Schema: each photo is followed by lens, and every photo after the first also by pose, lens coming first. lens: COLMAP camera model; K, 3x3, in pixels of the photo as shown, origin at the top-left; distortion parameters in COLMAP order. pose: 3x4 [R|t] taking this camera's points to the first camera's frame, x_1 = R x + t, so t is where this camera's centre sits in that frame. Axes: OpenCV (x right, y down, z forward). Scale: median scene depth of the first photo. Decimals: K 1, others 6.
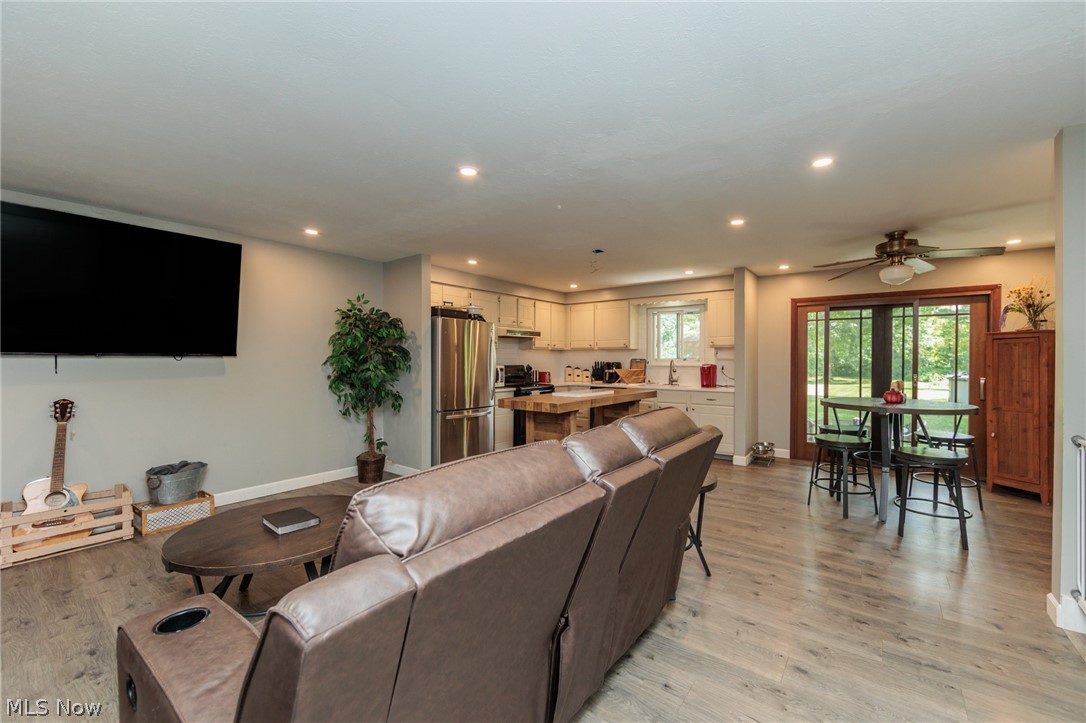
lens RADIAL K [[429.4, 0, 551.7], [0, 429.4, 360.5], [0, 0, 1]] dist [-0.003850, -0.000303]
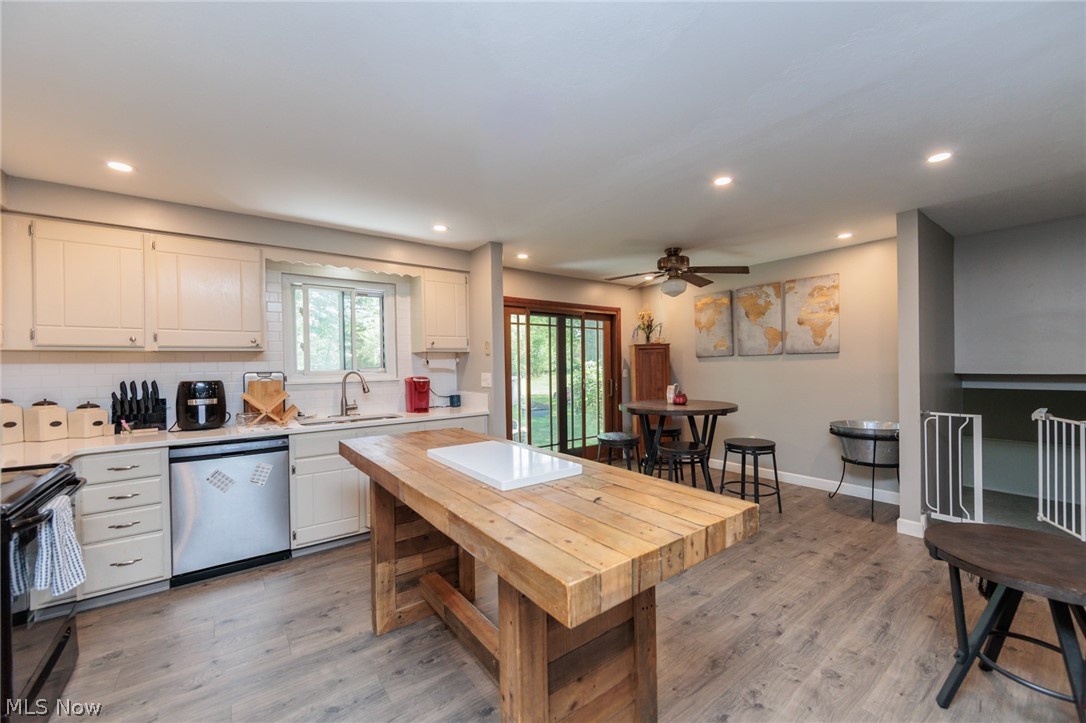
lens RADIAL K [[429.4, 0, 553.3], [0, 429.4, 366.1], [0, 0, 1]] dist [-0.003850, -0.000303]
pose [[0.261239, -0.009754, 0.965225, -0.249896], [0.020658, 0.999776, 0.004512, -0.008134], [-0.965053, 0.018761, 0.261382, 0.753014]]
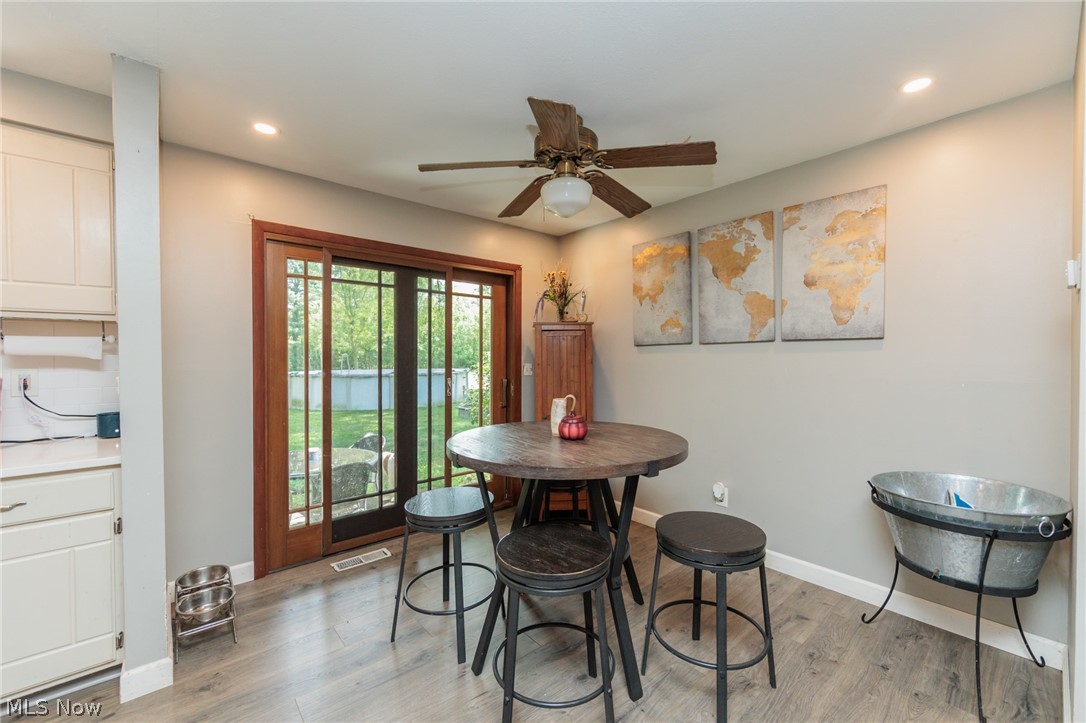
lens RADIAL K [[429.4, 0, 554.3], [0, 429.4, 363.4], [0, 0, 1]] dist [-0.003850, -0.000303]
pose [[0.205112, -0.020406, 0.978526, 0.210283], [0.004599, 0.999792, 0.019885, -0.003618], [-0.978728, 0.000422, 0.205163, 0.671465]]
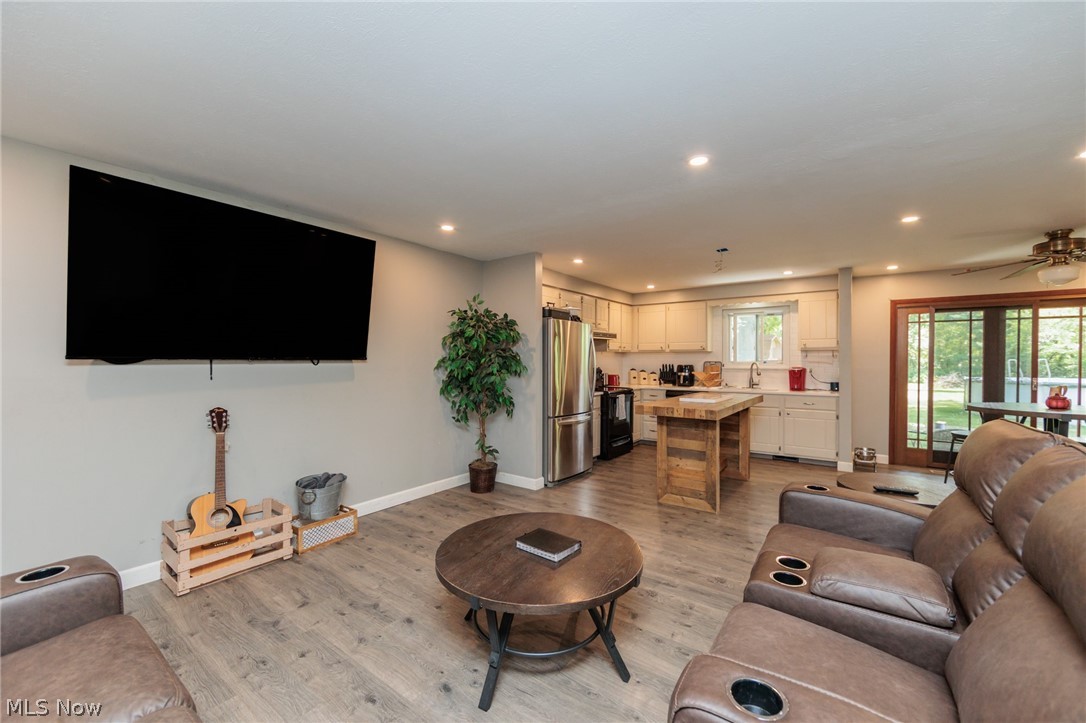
lens RADIAL K [[429.4, 0, 540.8], [0, 429.4, 362.3], [0, 0, 1]] dist [-0.003850, -0.000303]
pose [[0.999965, -0.000086, 0.008387, -0.266927], [0.000071, 0.999998, 0.001812, -0.005266], [-0.008387, -0.001811, 0.999963, 0.041065]]
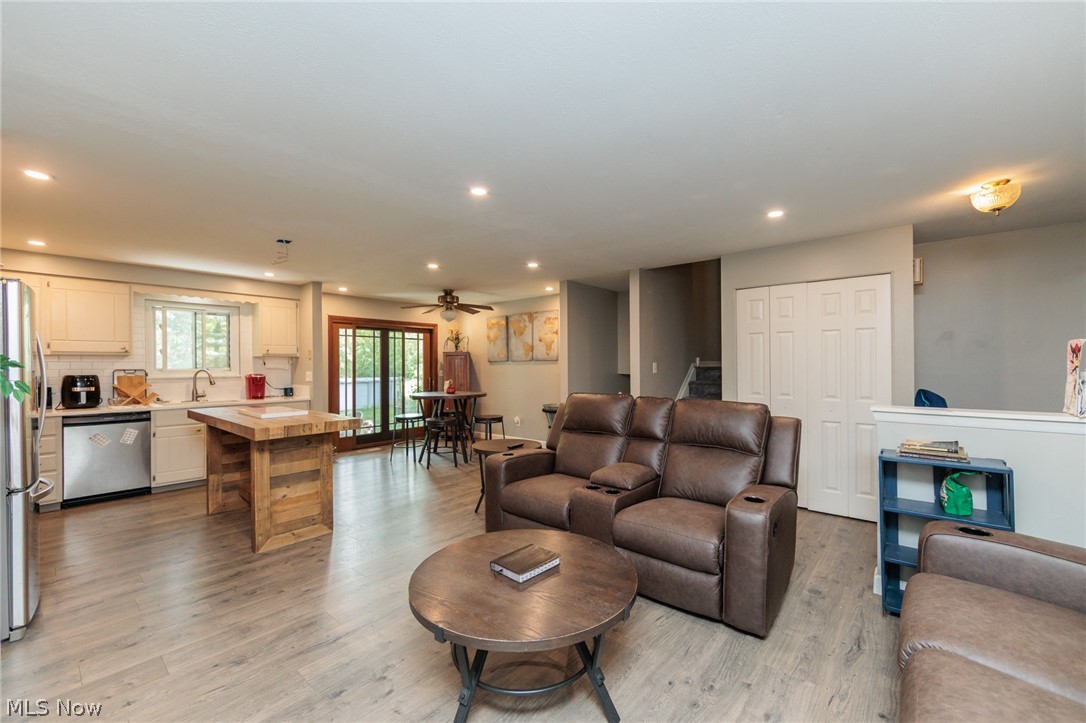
lens RADIAL K [[429.4, 0, 548.3], [0, 429.4, 366.9], [0, 0, 1]] dist [-0.003850, -0.000303]
pose [[0.062032, -0.006901, 0.998050, -0.609940], [0.010544, 0.999925, 0.006259, -0.007069], [-0.998018, 0.010136, 0.062100, 0.380266]]
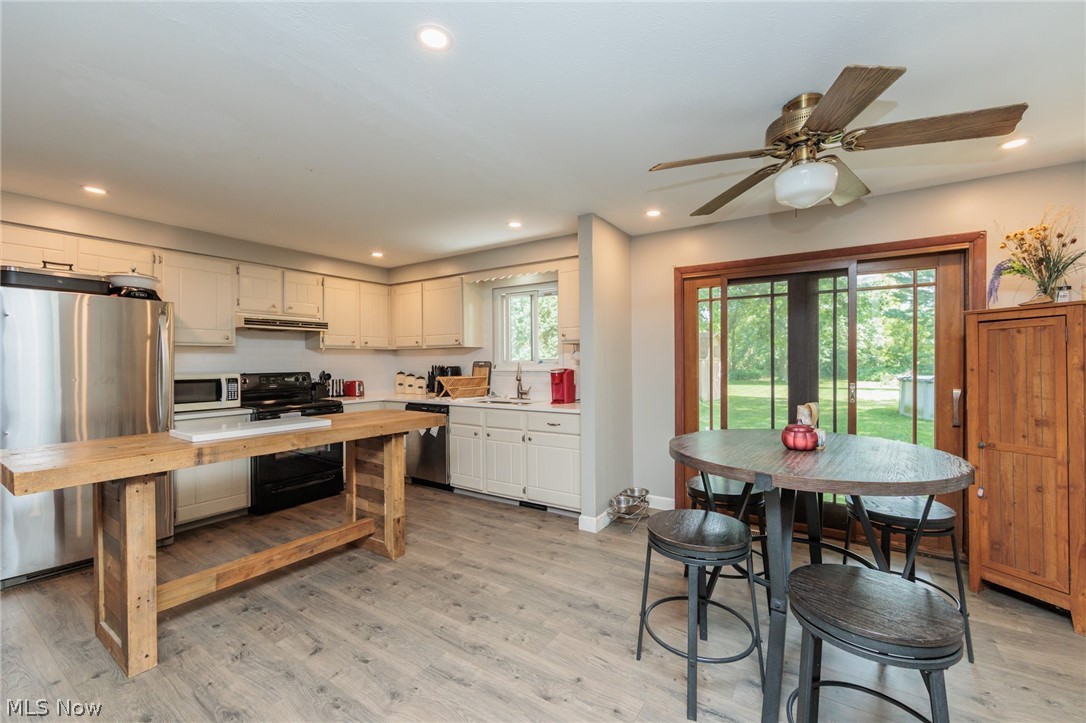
lens RADIAL K [[429.4, 0, 553.9], [0, 429.4, 361.3], [0, 0, 1]] dist [-0.003850, -0.000303]
pose [[0.997367, -0.008616, 0.072000, 0.361476], [0.008778, 0.999960, -0.001932, -0.001989], [-0.071981, 0.002559, 0.997403, 0.398355]]
